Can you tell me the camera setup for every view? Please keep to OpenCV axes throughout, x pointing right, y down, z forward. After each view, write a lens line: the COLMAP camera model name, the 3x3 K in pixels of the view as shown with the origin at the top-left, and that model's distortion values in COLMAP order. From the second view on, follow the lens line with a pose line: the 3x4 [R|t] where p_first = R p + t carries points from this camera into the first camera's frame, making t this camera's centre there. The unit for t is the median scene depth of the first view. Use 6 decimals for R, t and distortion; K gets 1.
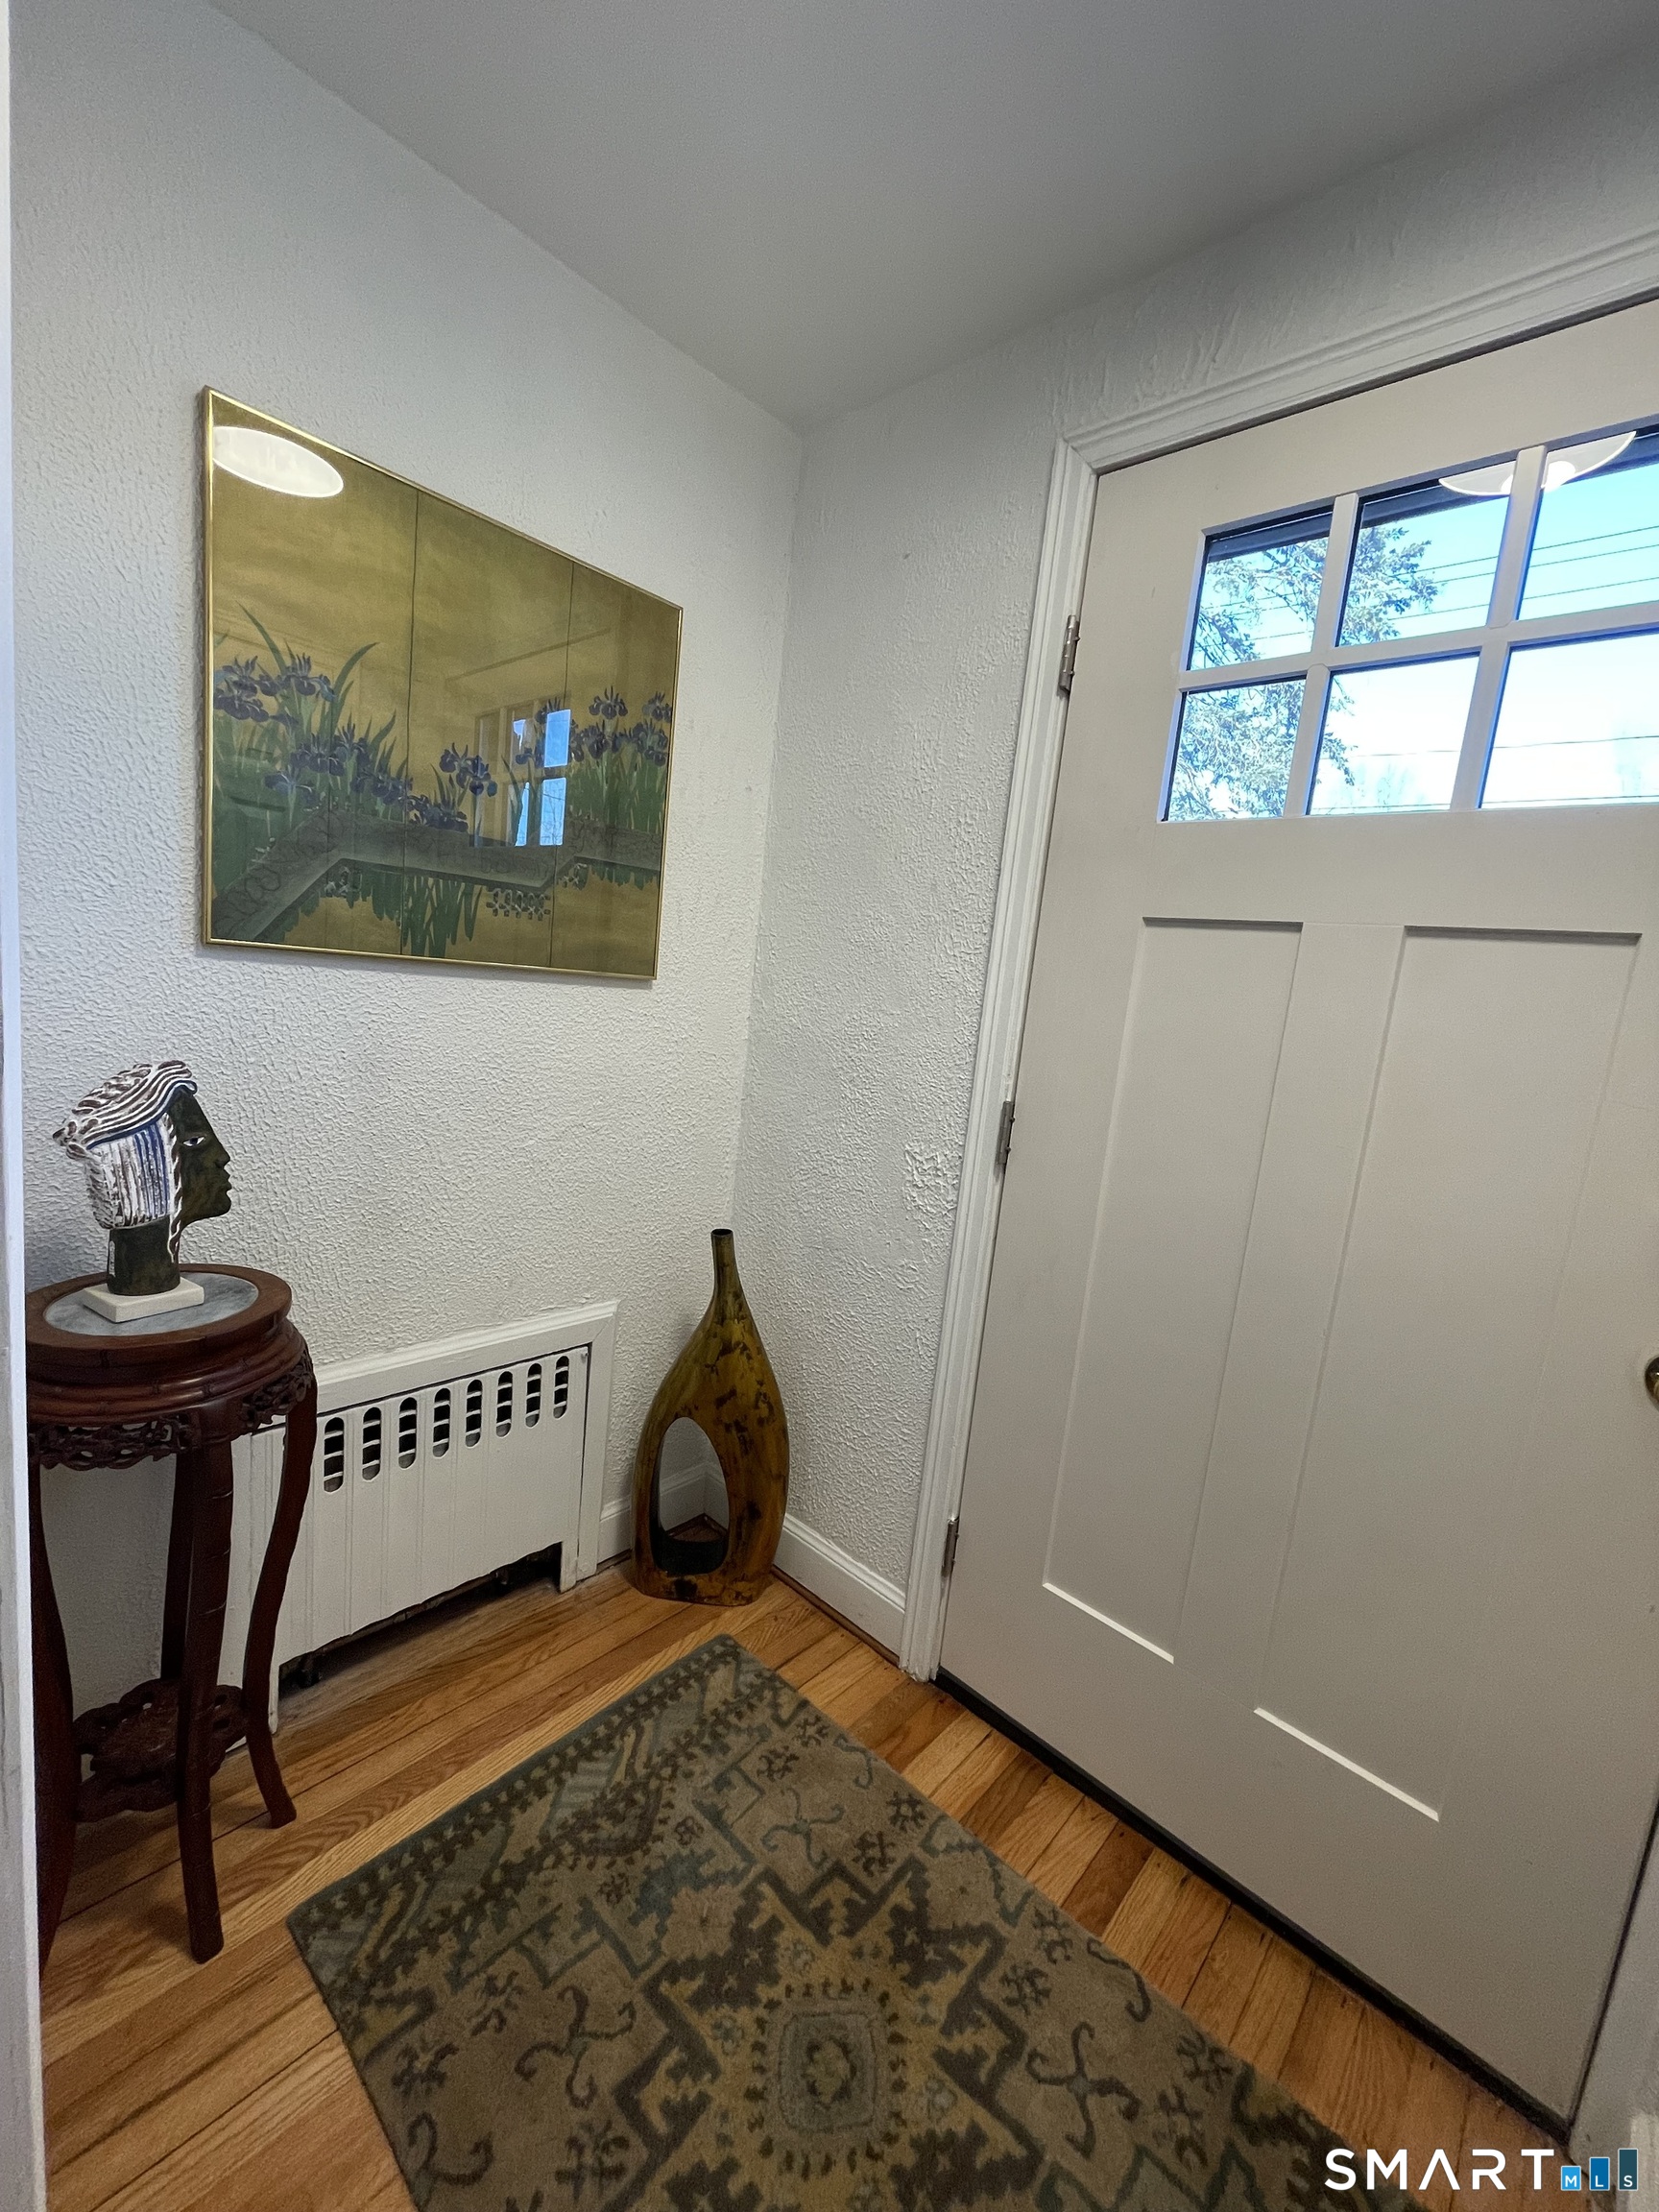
lens RADIAL K [[887.8, 0, 833.6], [0, 887.8, 1103.0], [0, 0, 1]] dist [-0.001940, -0.001598]
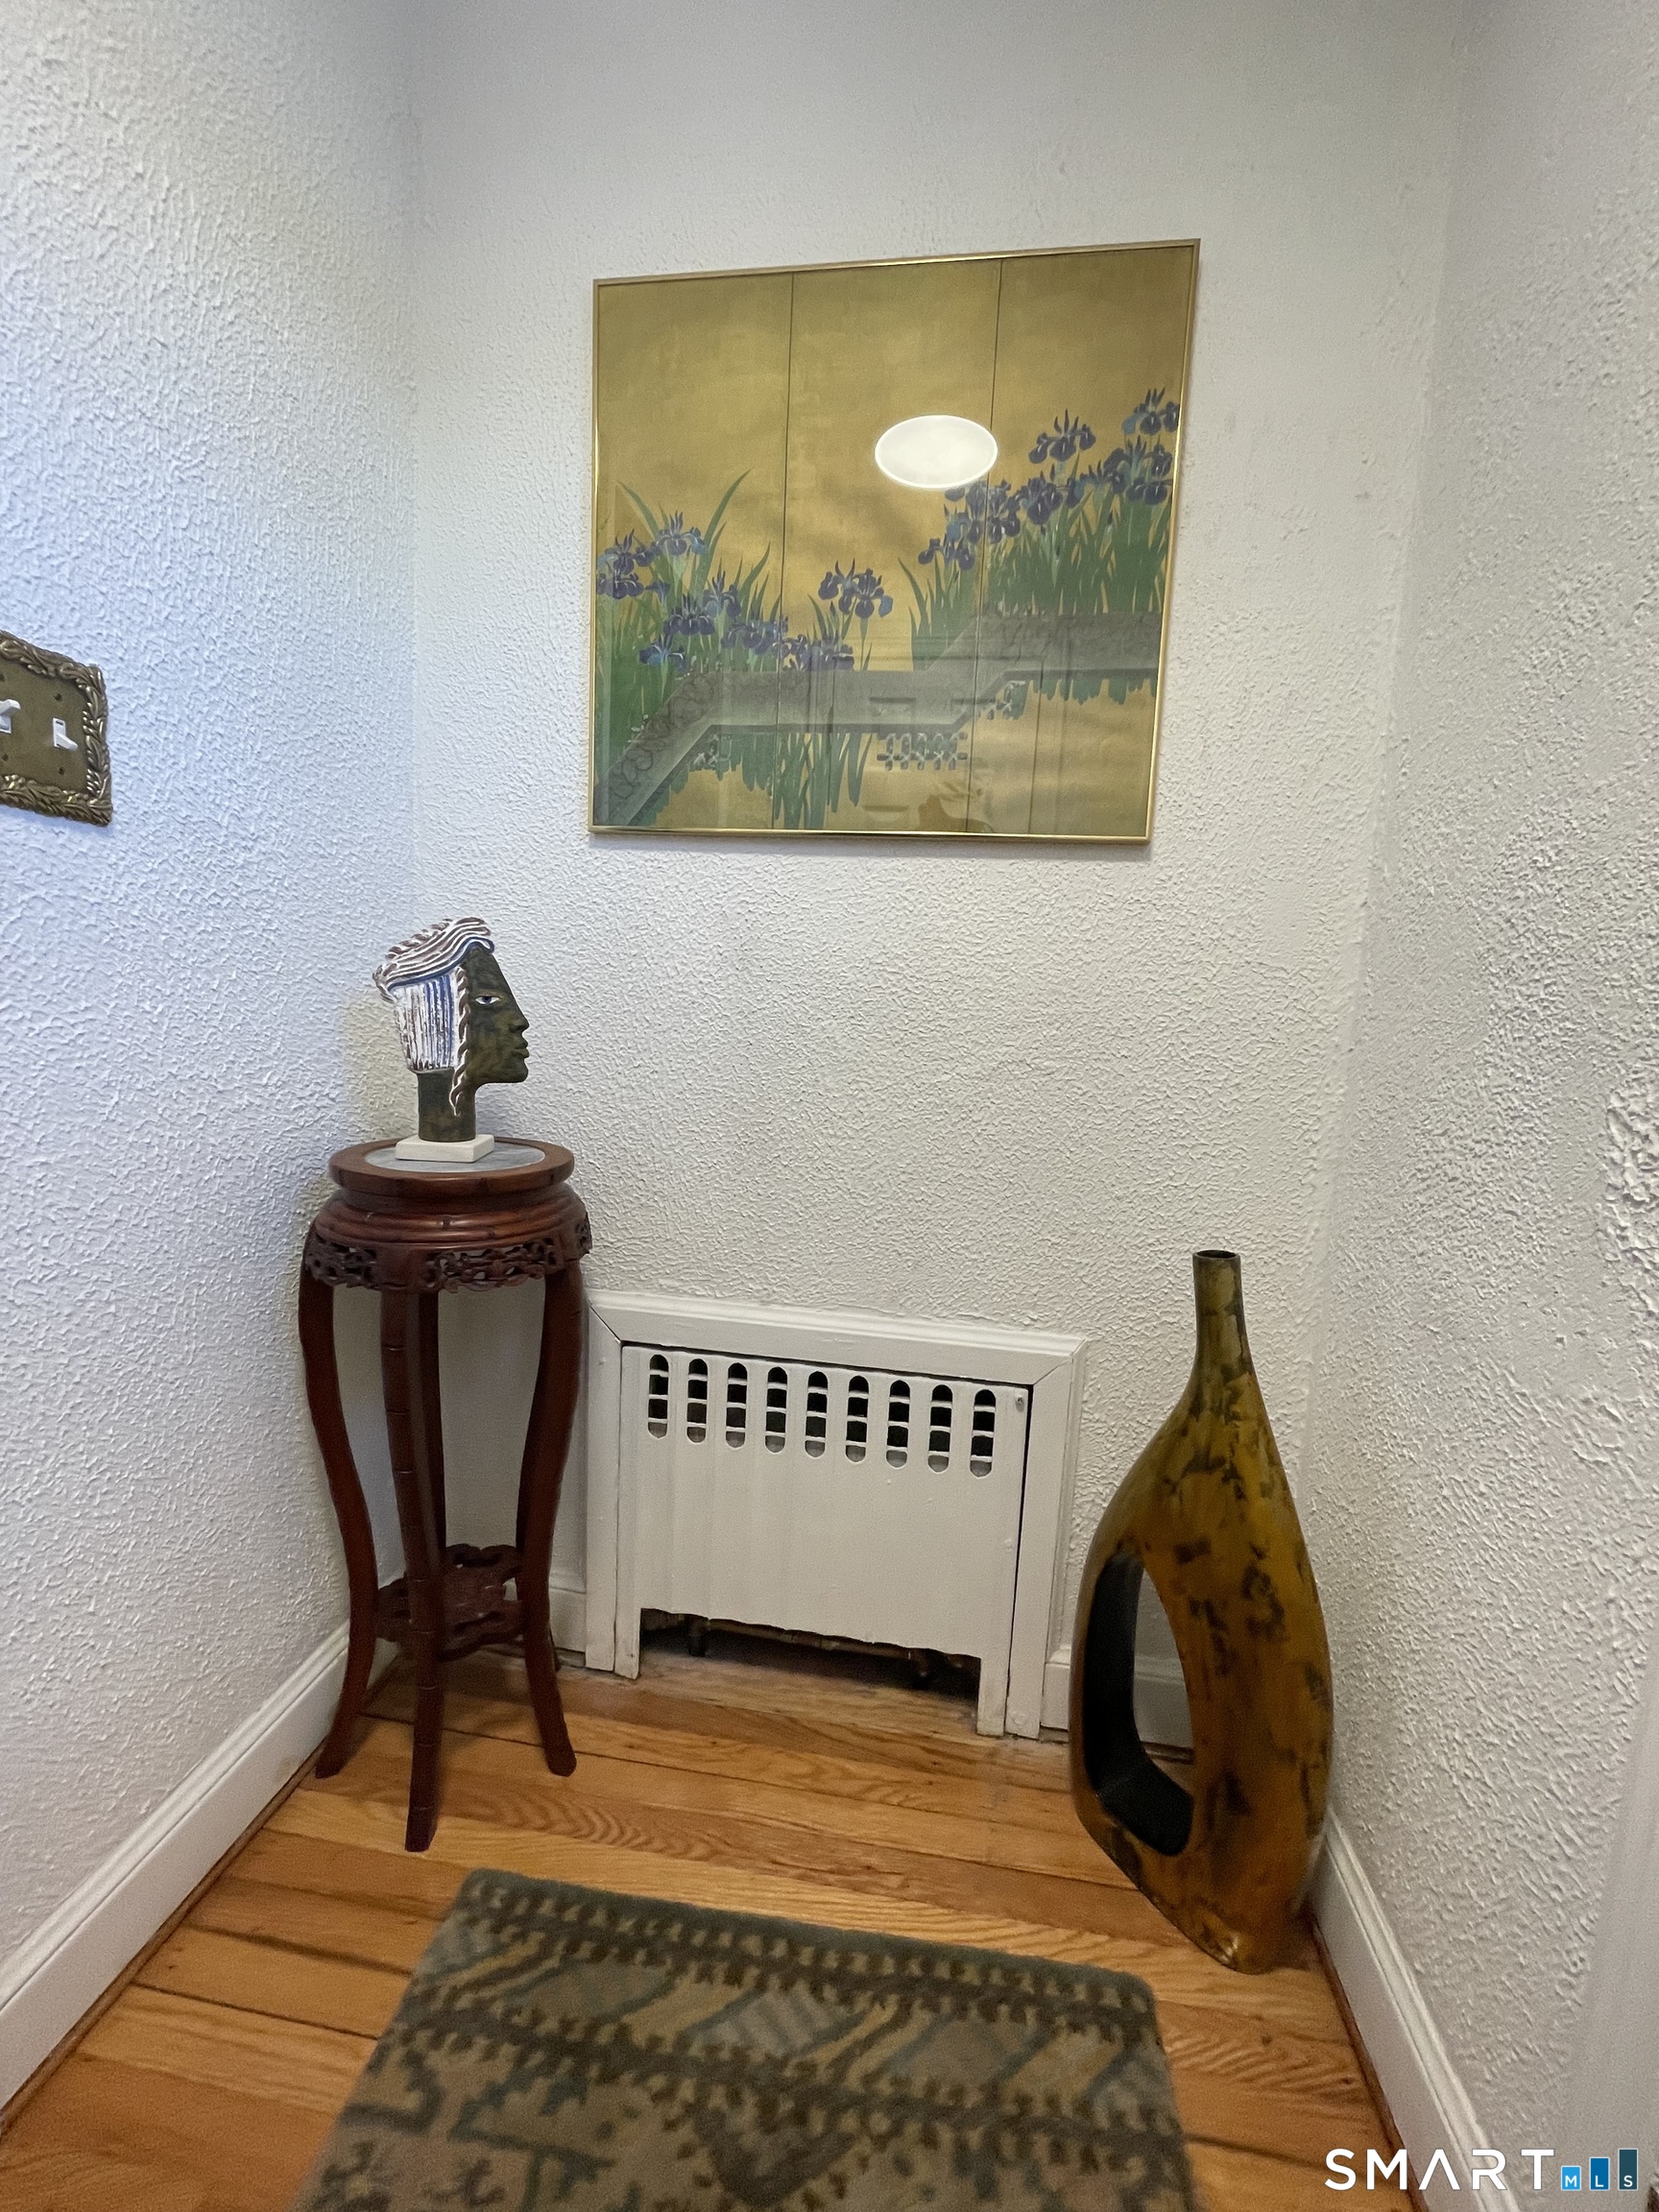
lens RADIAL K [[887.8, 0, 830.5], [0, 887.8, 1104.5], [0, 0, 1]] dist [-0.001940, -0.001598]
pose [[0.567028, 0.025771, -0.823295, 0.243540], [-0.103179, 0.993860, -0.039952, 0.119414], [0.817211, 0.107601, 0.566205, 0.563923]]
